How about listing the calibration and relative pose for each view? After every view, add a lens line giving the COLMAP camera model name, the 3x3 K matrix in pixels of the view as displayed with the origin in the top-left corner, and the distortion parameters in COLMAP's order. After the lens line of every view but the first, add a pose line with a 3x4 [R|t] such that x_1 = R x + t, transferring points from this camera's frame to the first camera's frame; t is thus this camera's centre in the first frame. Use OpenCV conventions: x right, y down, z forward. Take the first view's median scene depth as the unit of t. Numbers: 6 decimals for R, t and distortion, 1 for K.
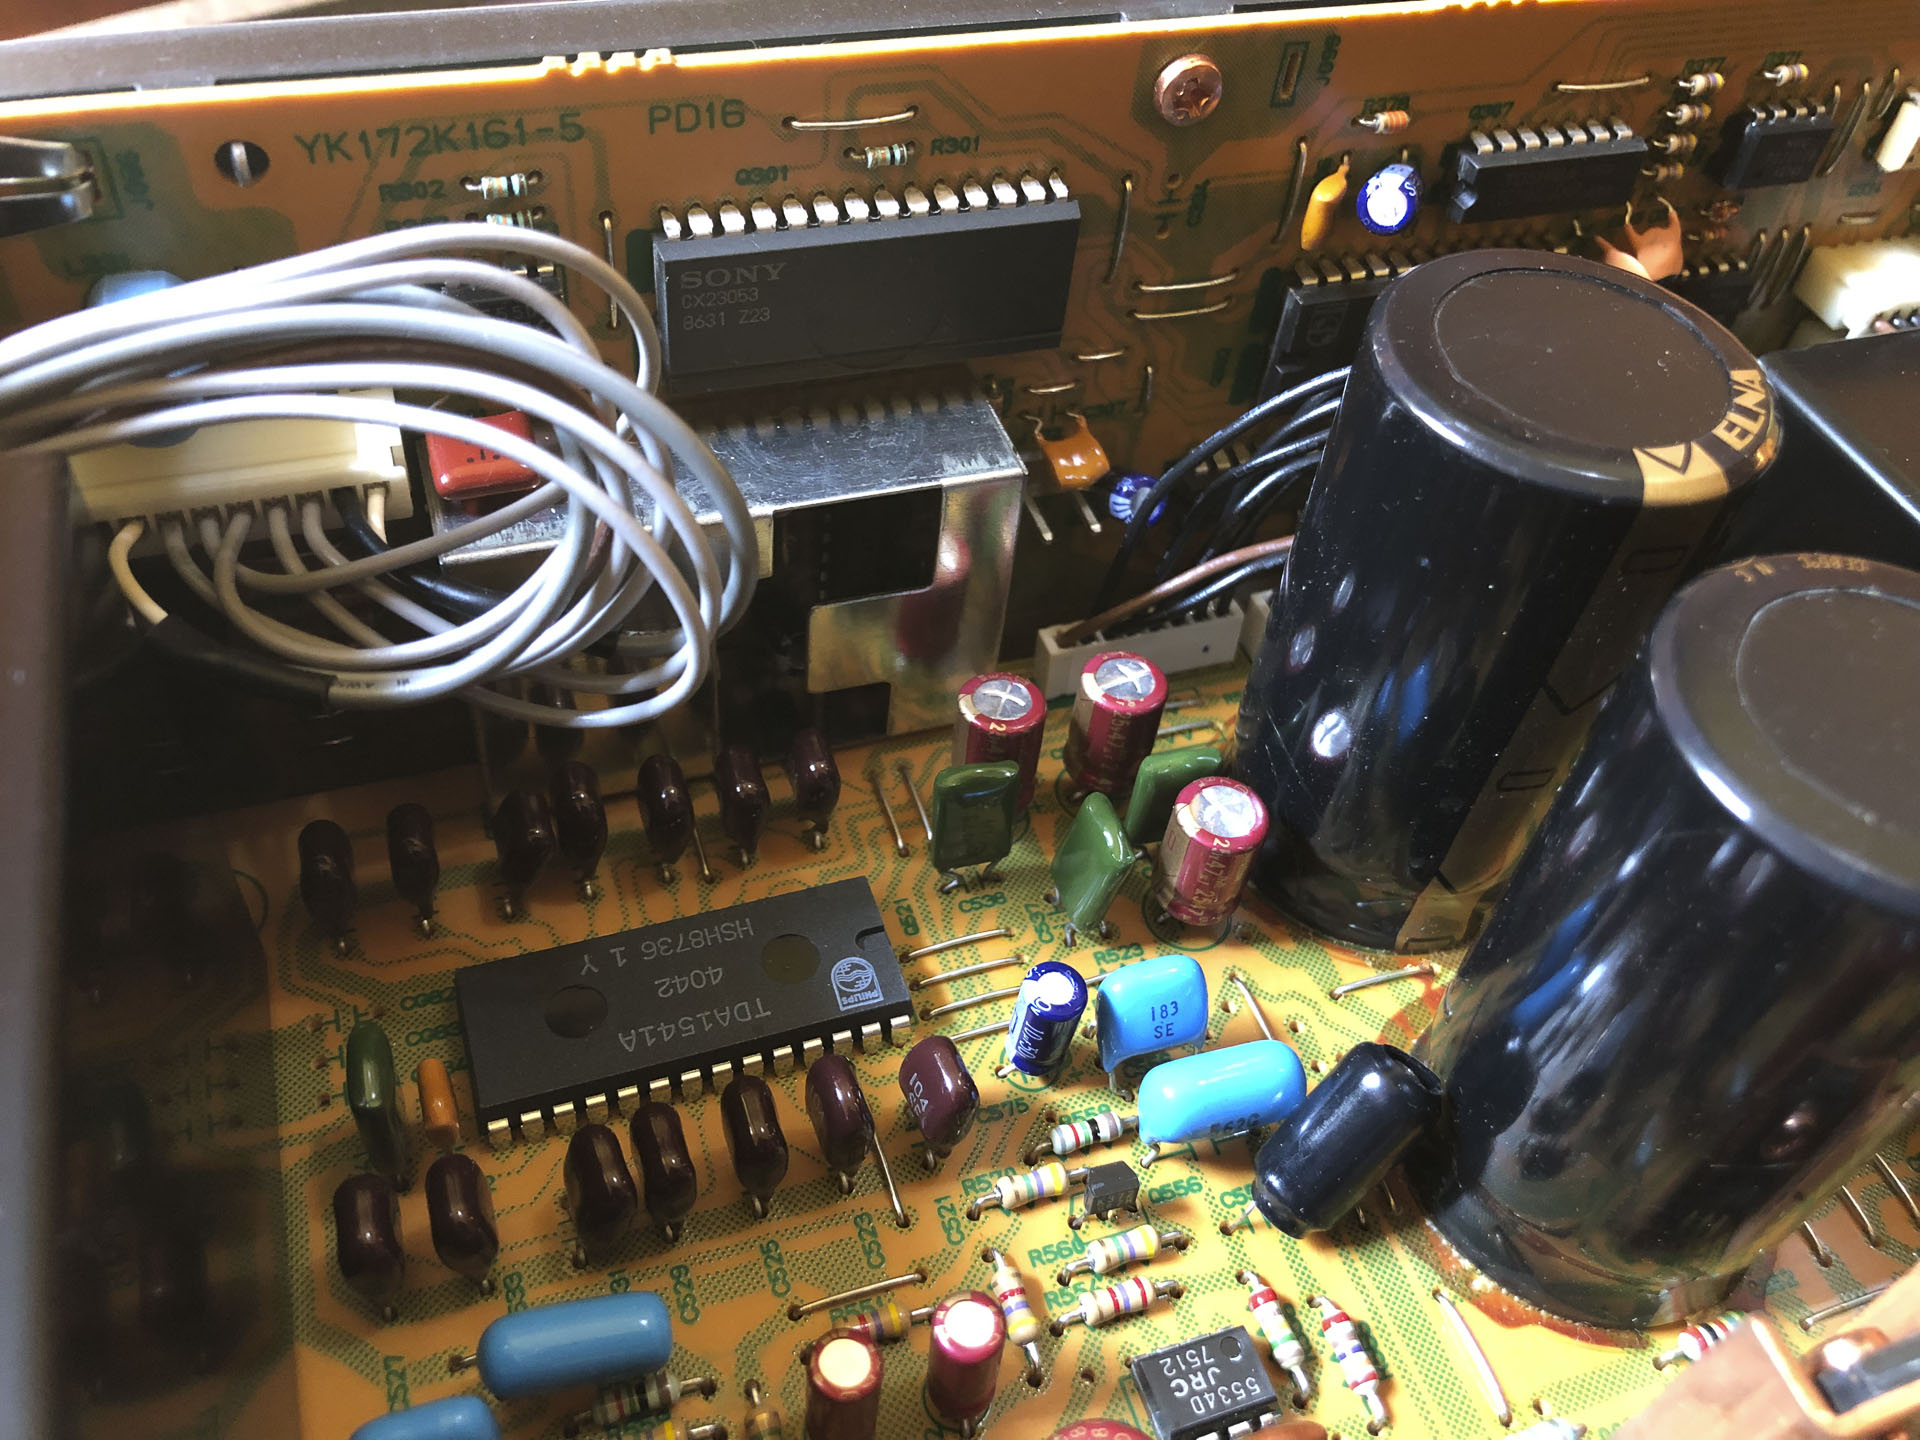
lens RADIAL K [[1580.2, 0, 960.0], [0, 1580.2, 720.0], [0, 0, 1]] dist [-0.030169, 0.002590]
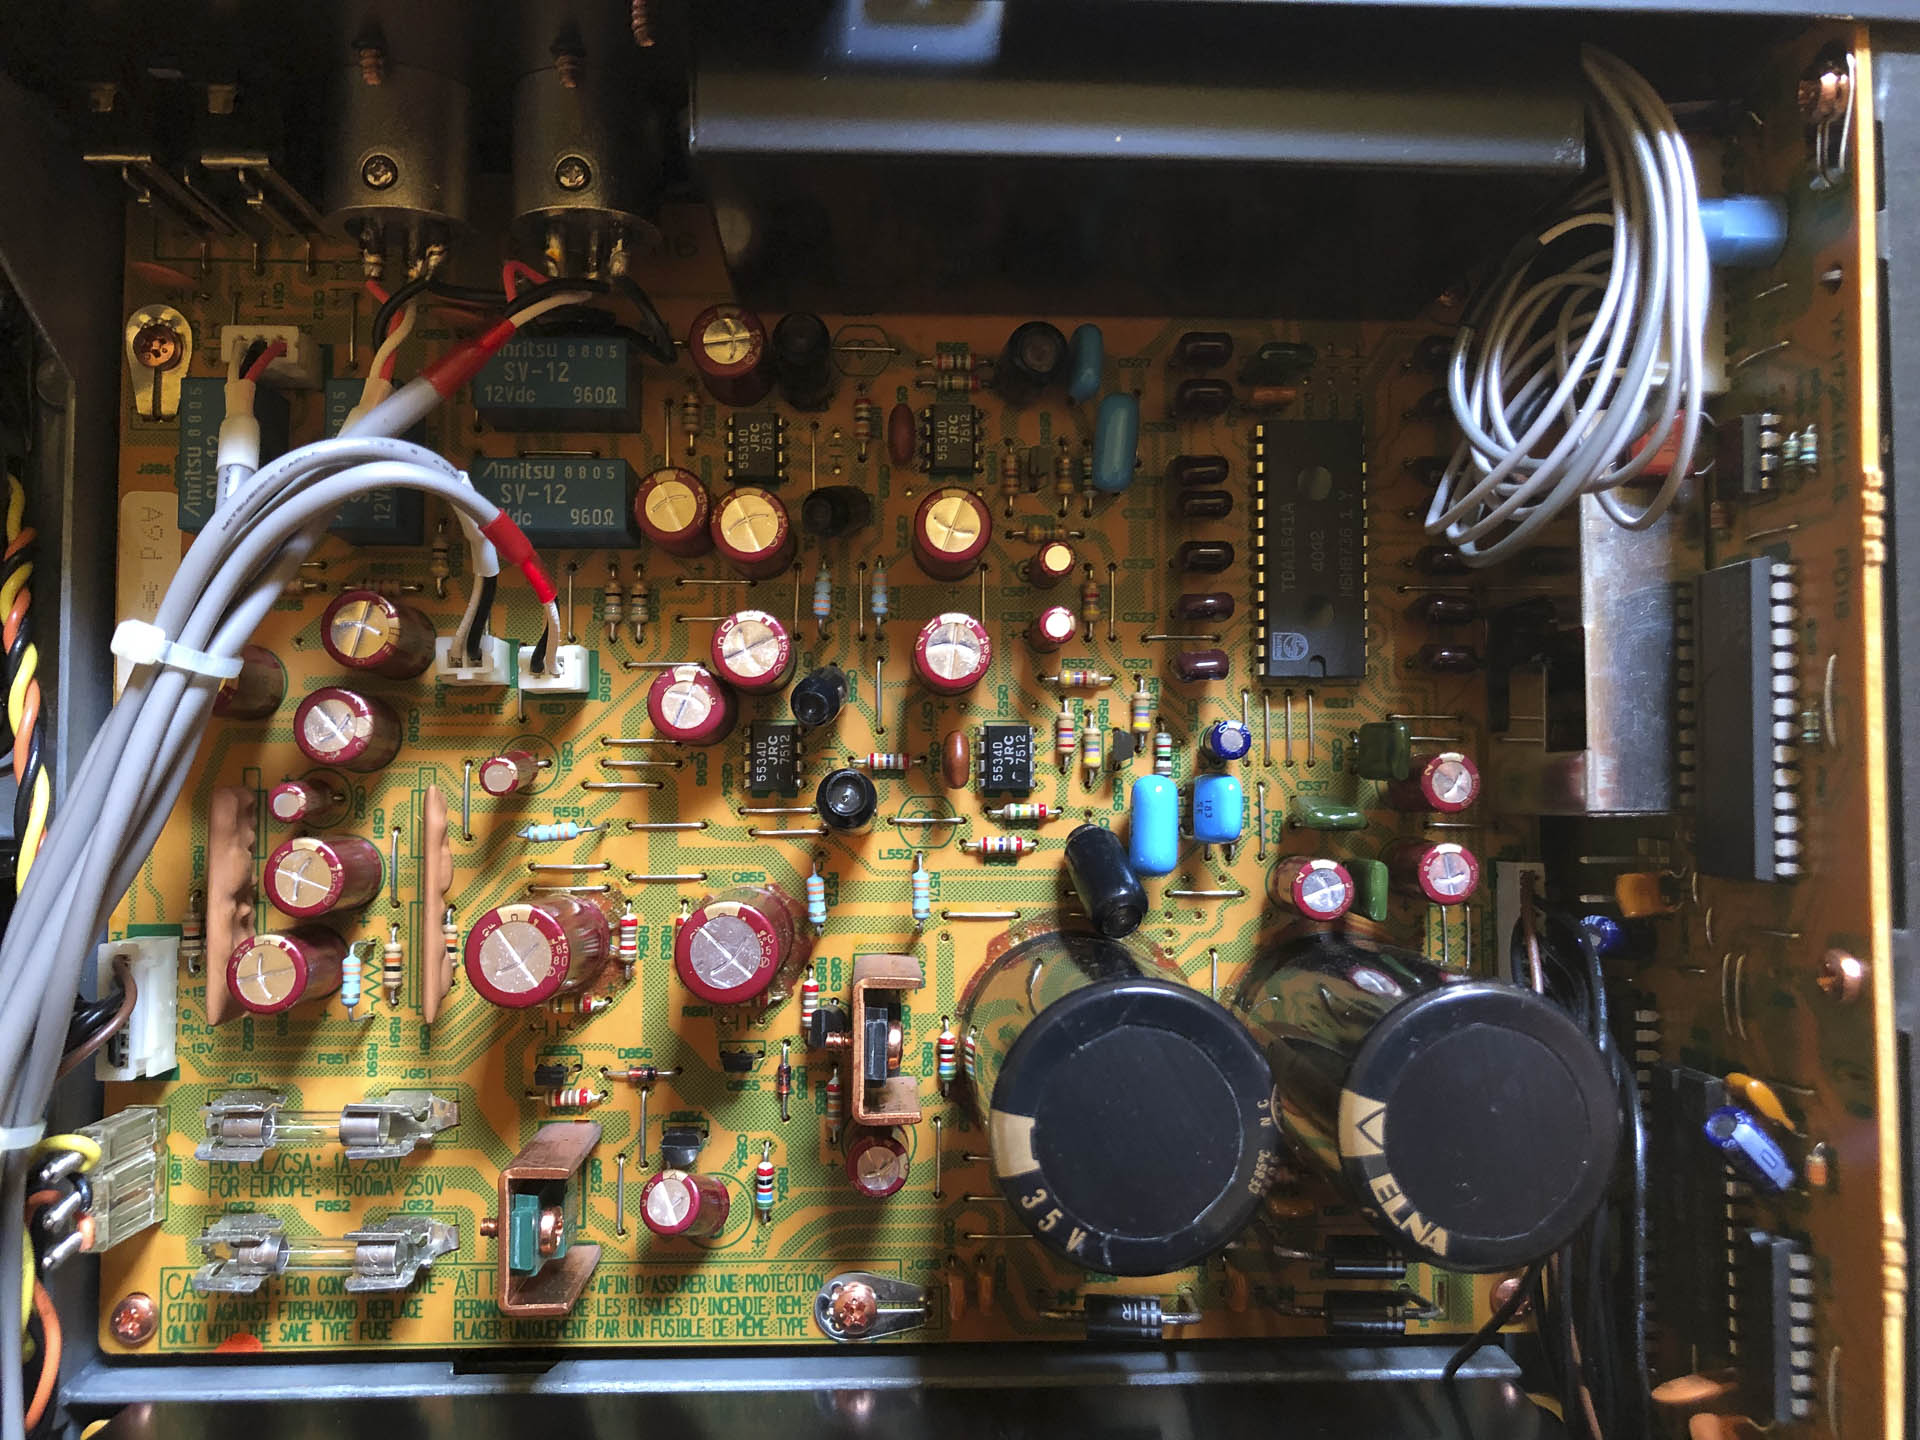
lens RADIAL K [[1528.5, 0, 960.0], [0, 1528.5, 720.0], [0, 0, 1]] dist [0.006041, 0.006667]
pose [[-0.315975, 0.938685, -0.137950, 0.357970], [-0.757034, -0.161798, 0.633025, -0.638399], [0.571891, 0.304453, 0.761741, -0.412845]]
